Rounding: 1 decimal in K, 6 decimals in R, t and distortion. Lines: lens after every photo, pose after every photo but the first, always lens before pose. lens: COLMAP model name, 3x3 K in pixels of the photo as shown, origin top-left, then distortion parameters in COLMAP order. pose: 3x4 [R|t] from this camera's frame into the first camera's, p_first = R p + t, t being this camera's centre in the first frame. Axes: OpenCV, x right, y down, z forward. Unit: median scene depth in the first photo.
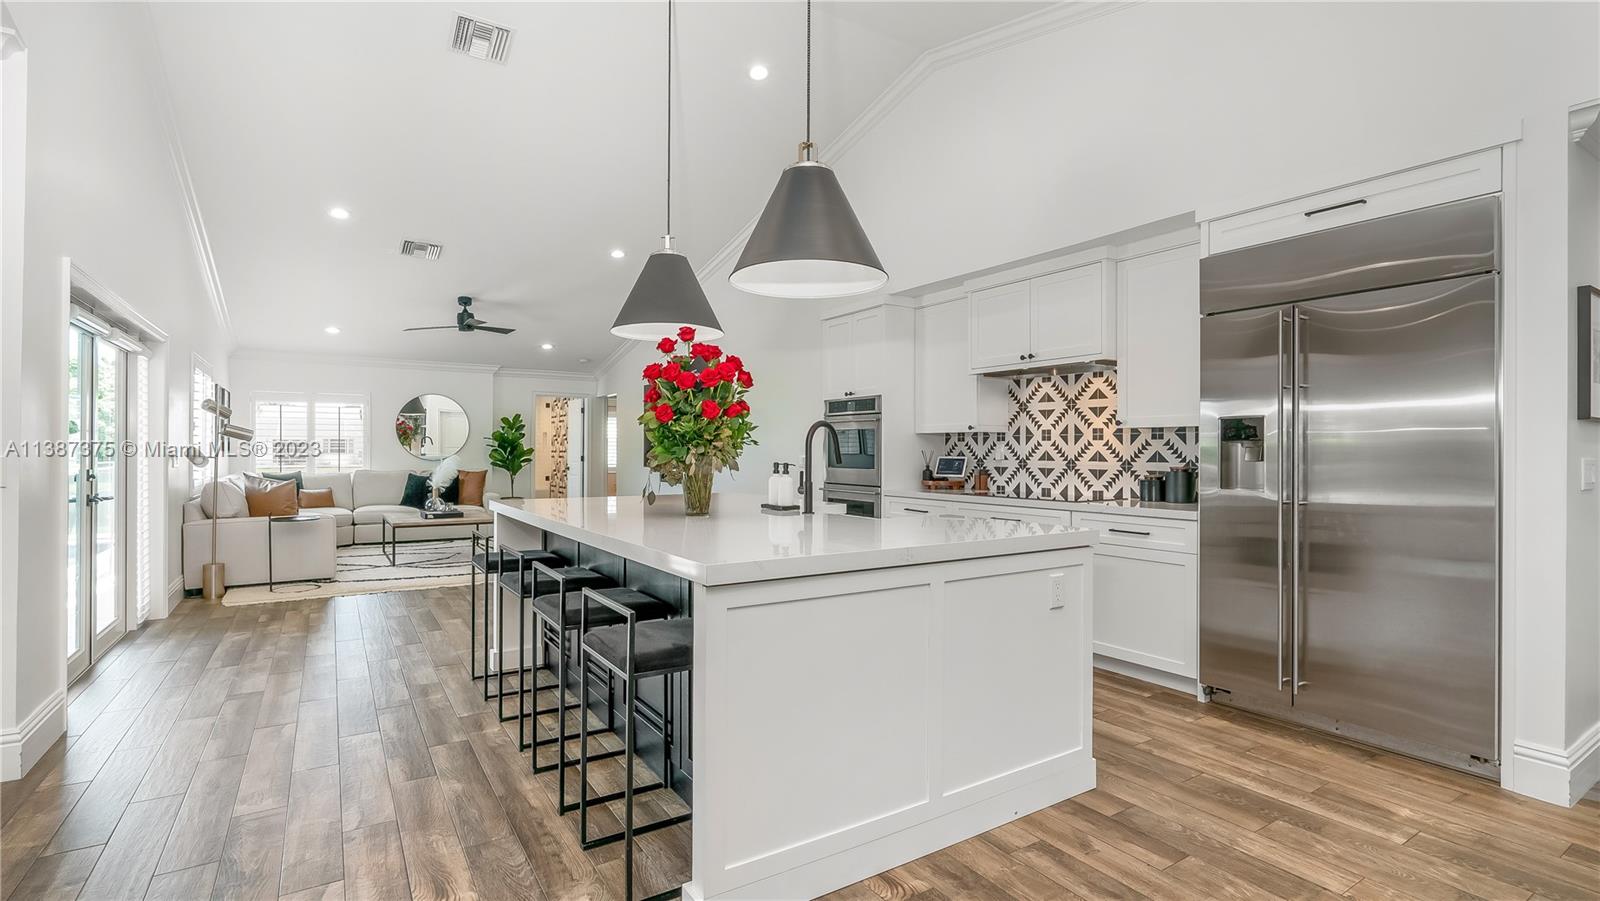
lens RADIAL K [[735.6, 0, 802.1], [0, 735.6, 453.0], [0, 0, 1]] dist [-0.005330, -0.000489]
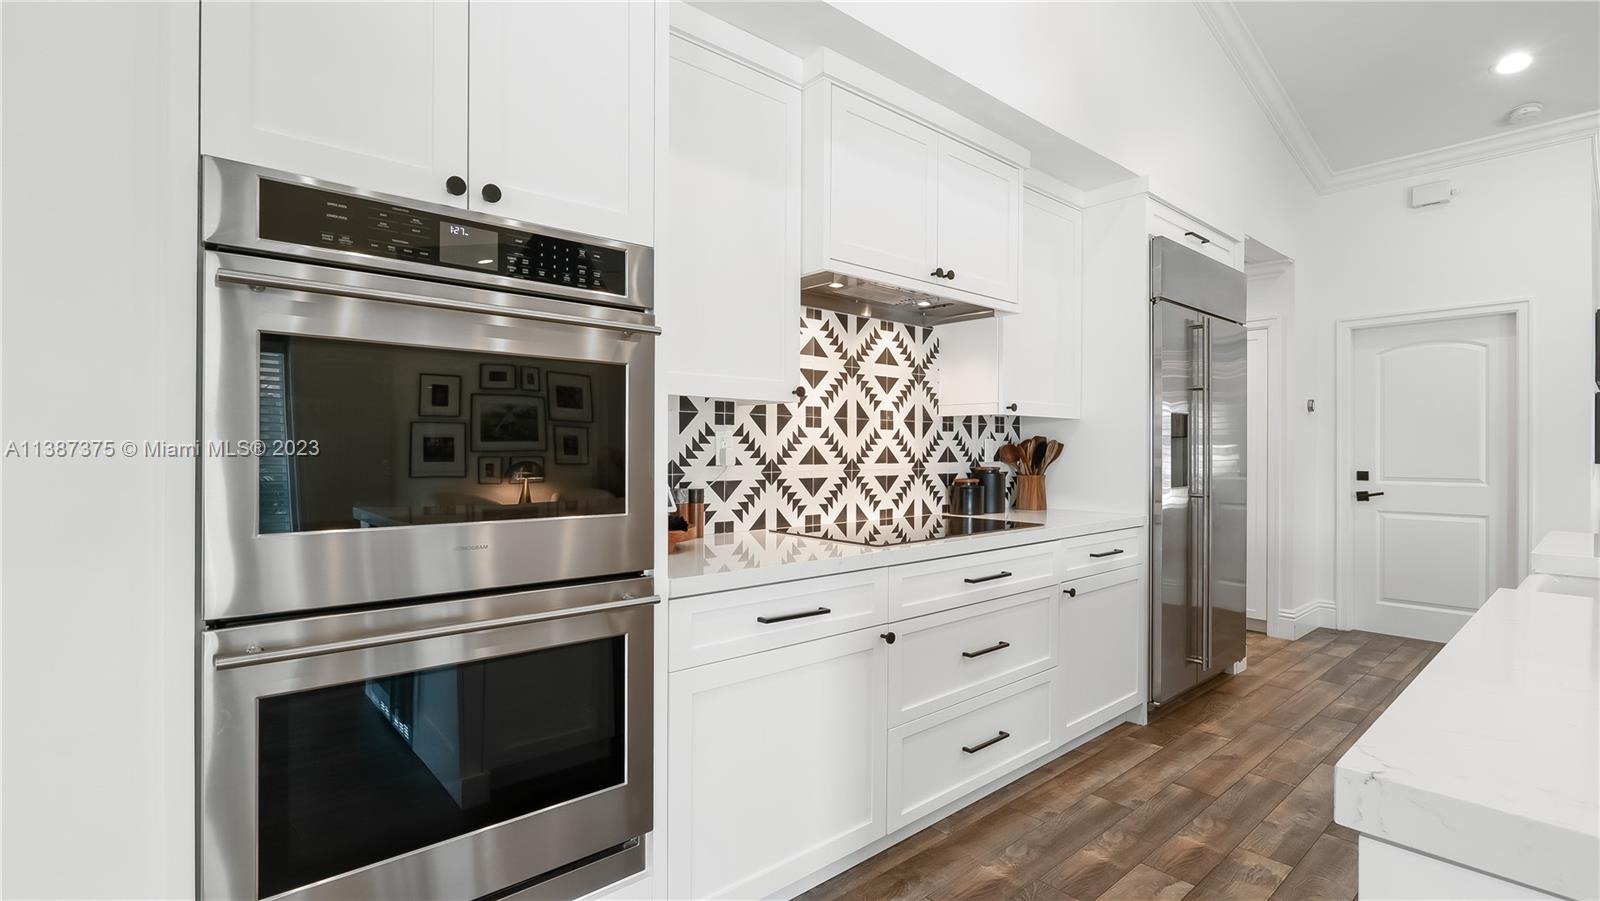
lens RADIAL K [[735.6, 0, 804.2], [0, 735.6, 451.7], [0, 0, 1]] dist [-0.005330, -0.000489]
pose [[-0.153484, -0.013462, 0.988059, -0.196946], [-0.006077, 0.999901, 0.012679, -0.005501], [-0.988132, -0.004058, -0.153551, 1.078345]]
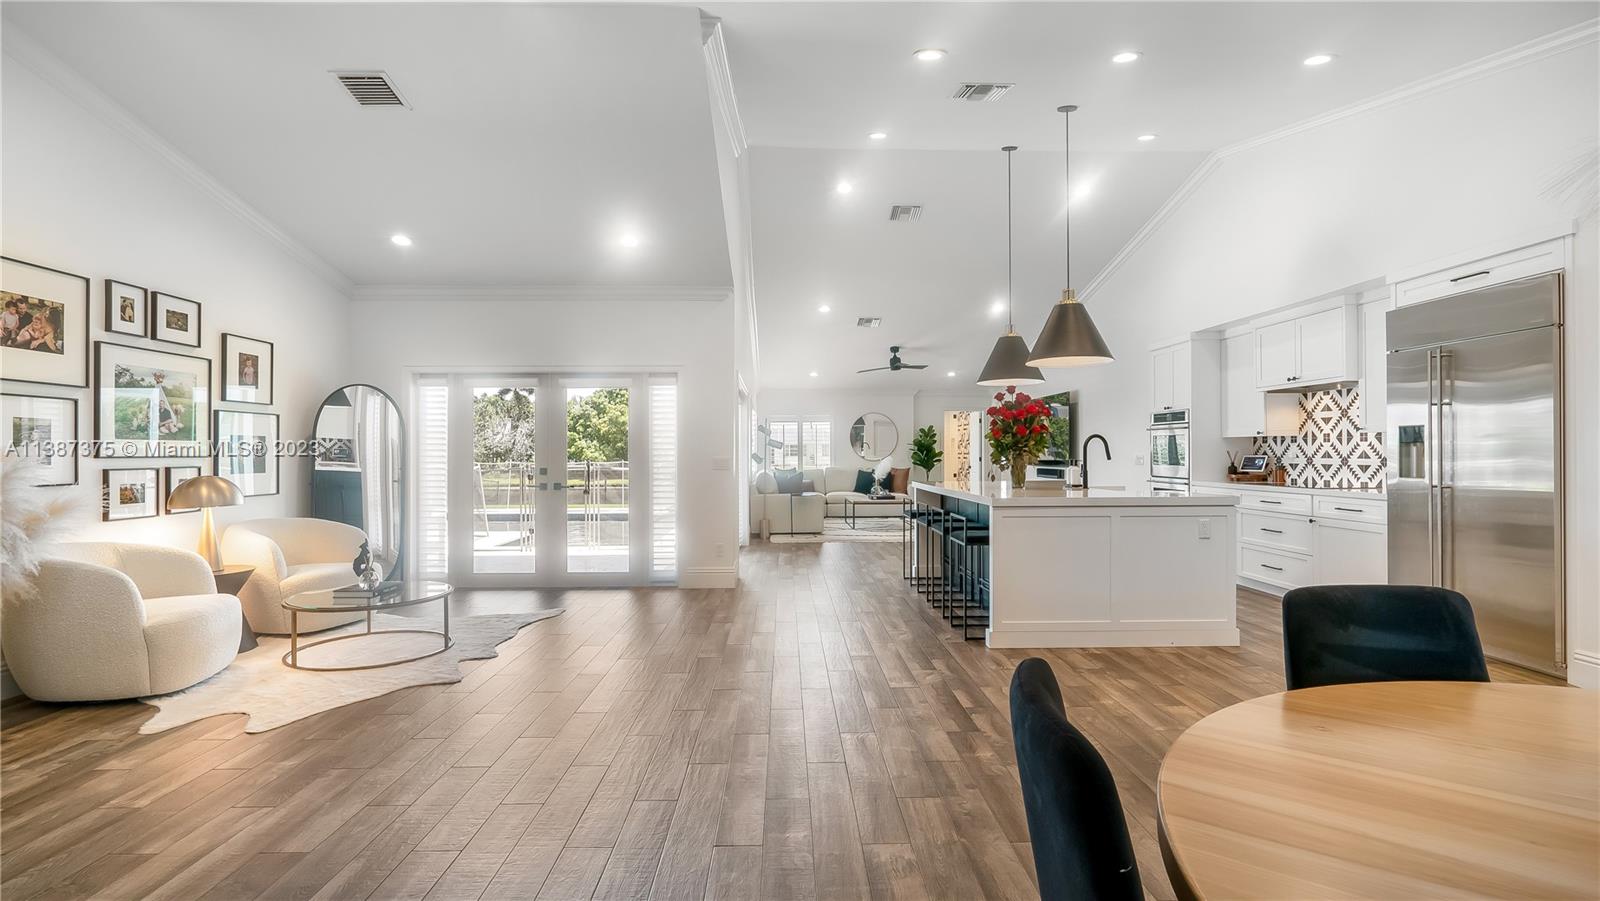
lens RADIAL K [[735.6, 0, 800.6], [0, 735.6, 451.3], [0, 0, 1]] dist [-0.005330, -0.000489]
pose [[0.851768, -0.009005, -0.523842, 0.221396], [0.006810, 0.999958, -0.006118, 0.000274], [0.523875, 0.001644, 0.851793, -0.523273]]
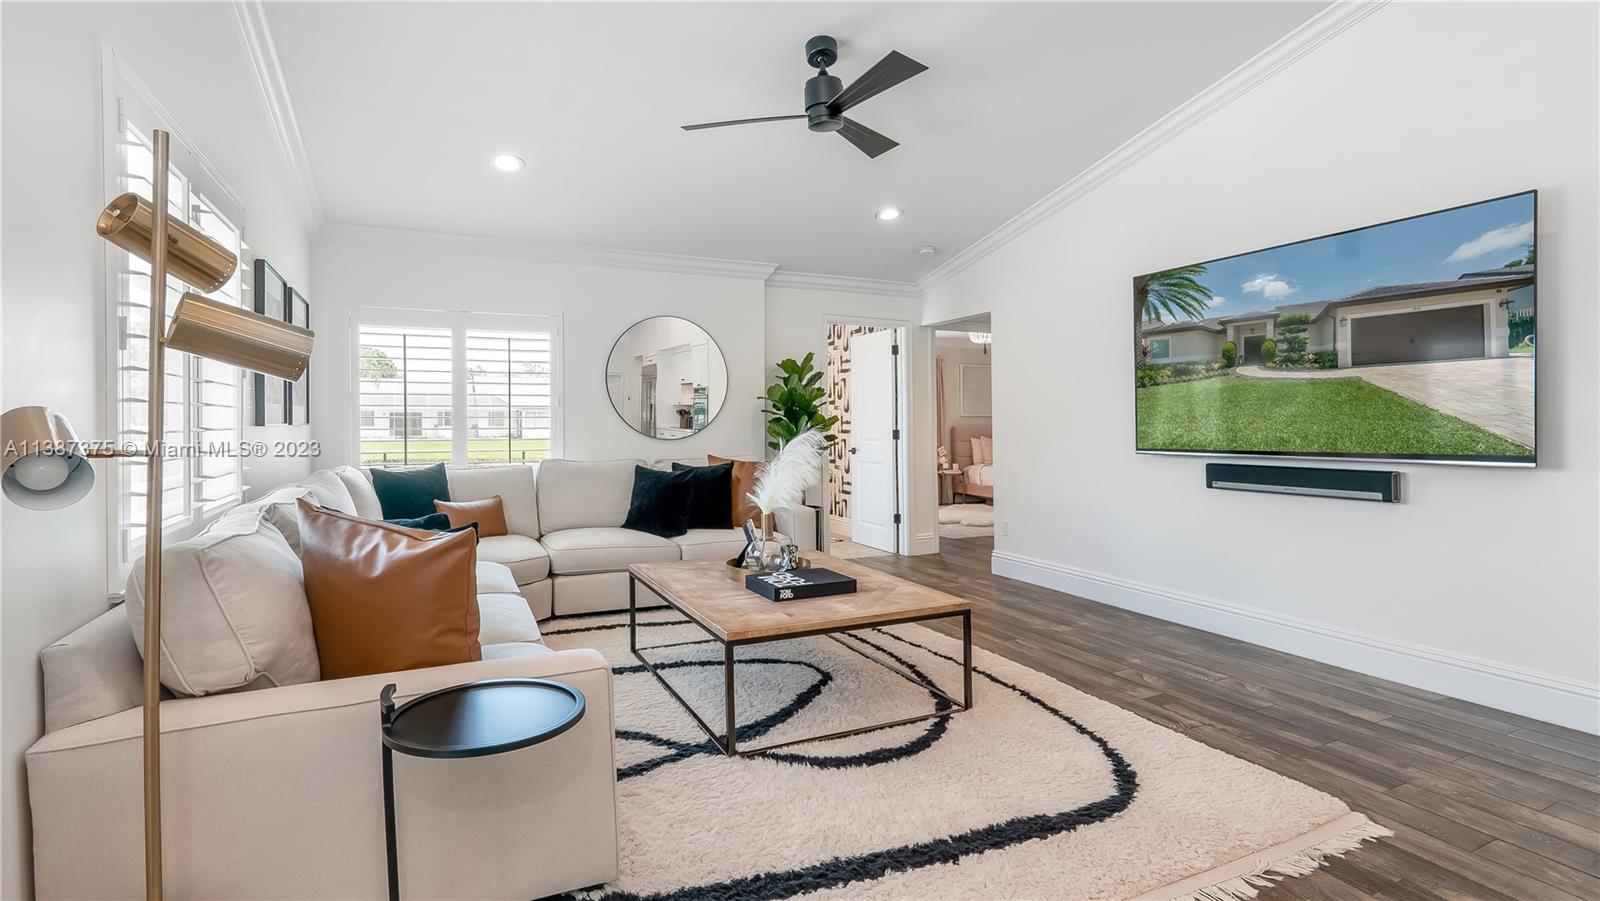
lens RADIAL K [[735.6, 0, 808.1], [0, 735.6, 439.9], [0, 0, 1]] dist [-0.005330, -0.000489]
pose [[0.994001, -0.003671, -0.109312, -0.684604], [0.005912, 0.999779, 0.020190, -0.000097], [0.109213, -0.020715, 0.993802, 0.947920]]
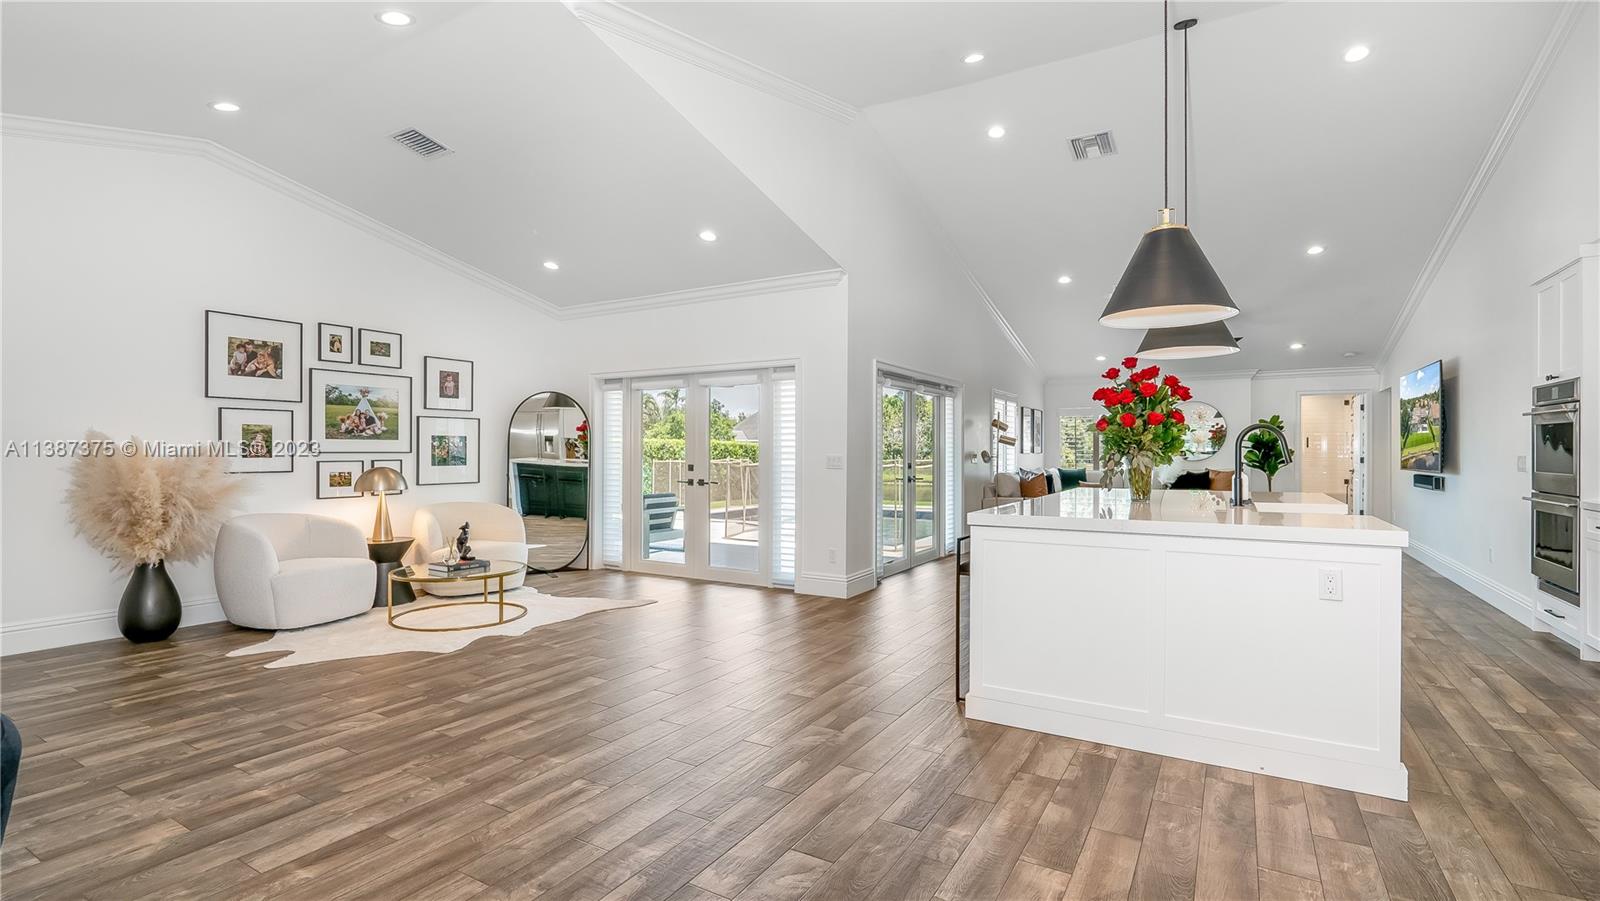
lens RADIAL K [[735.6, 0, 795.0], [0, 735.6, 450.1], [0, 0, 1]] dist [-0.005330, -0.000489]
pose [[0.440667, -0.006193, -0.897649, 0.468693], [0.000789, 0.999978, -0.006511, 0.001272], [0.897670, 0.002161, 0.440662, -0.071240]]
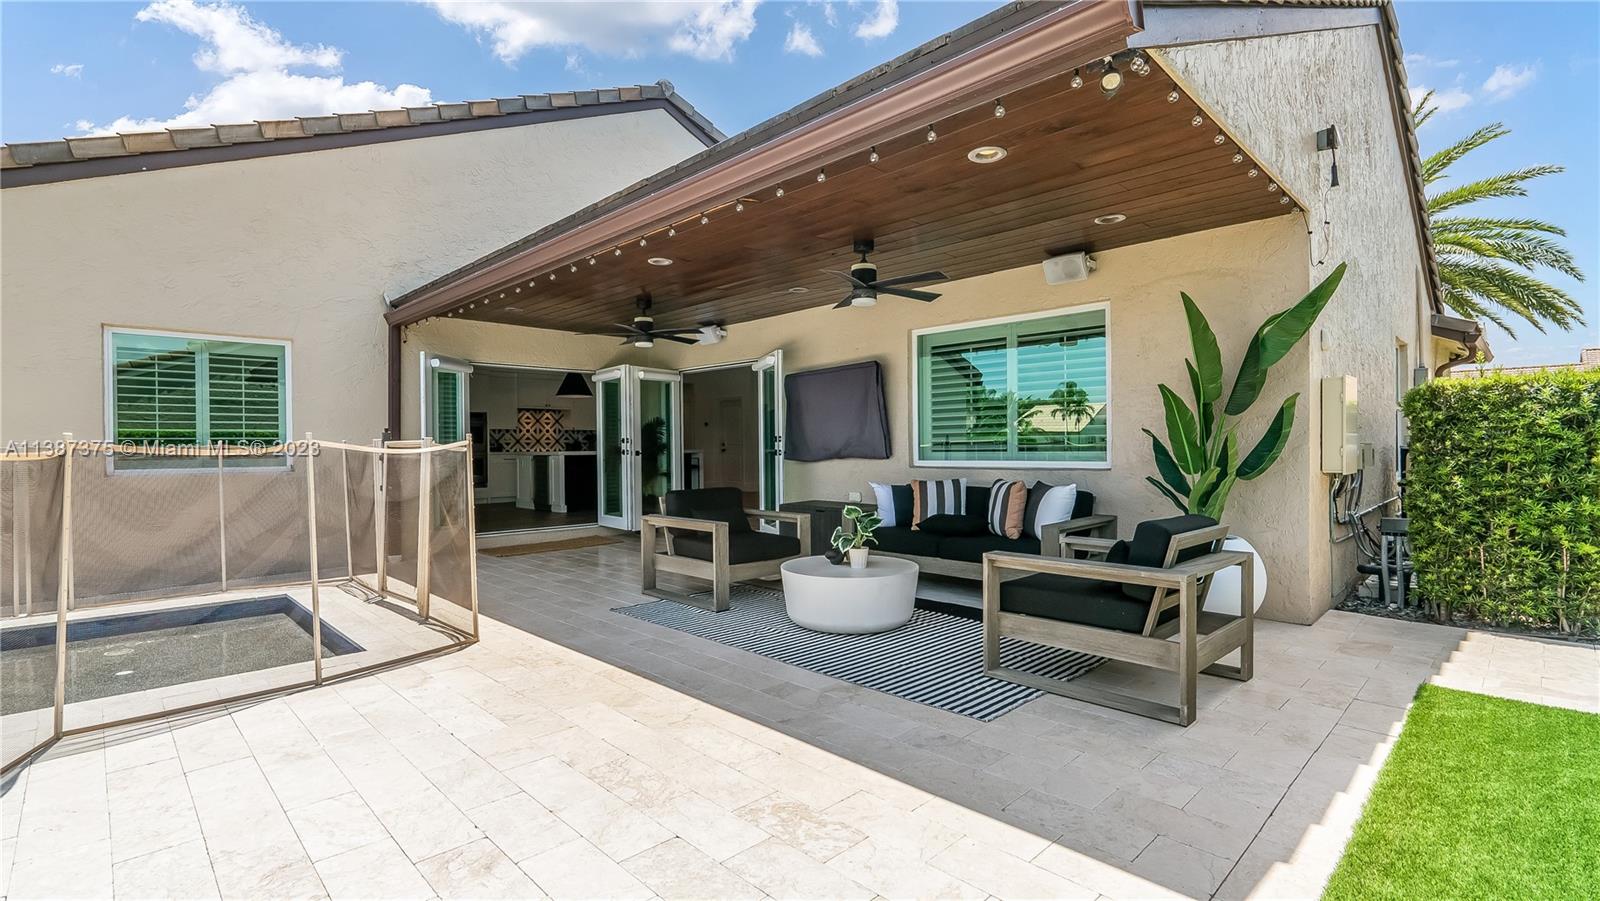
lens RADIAL K [[735.6, 0, 793.5], [0, 735.6, 441.4], [0, 0, 1]] dist [-0.005330, -0.000489]
pose [[-0.200711, 0.002352, 0.979648, -2.618767], [0.008477, 0.999964, -0.000664, 0.026301], [-0.979614, 0.008171, -0.200724, 0.560913]]
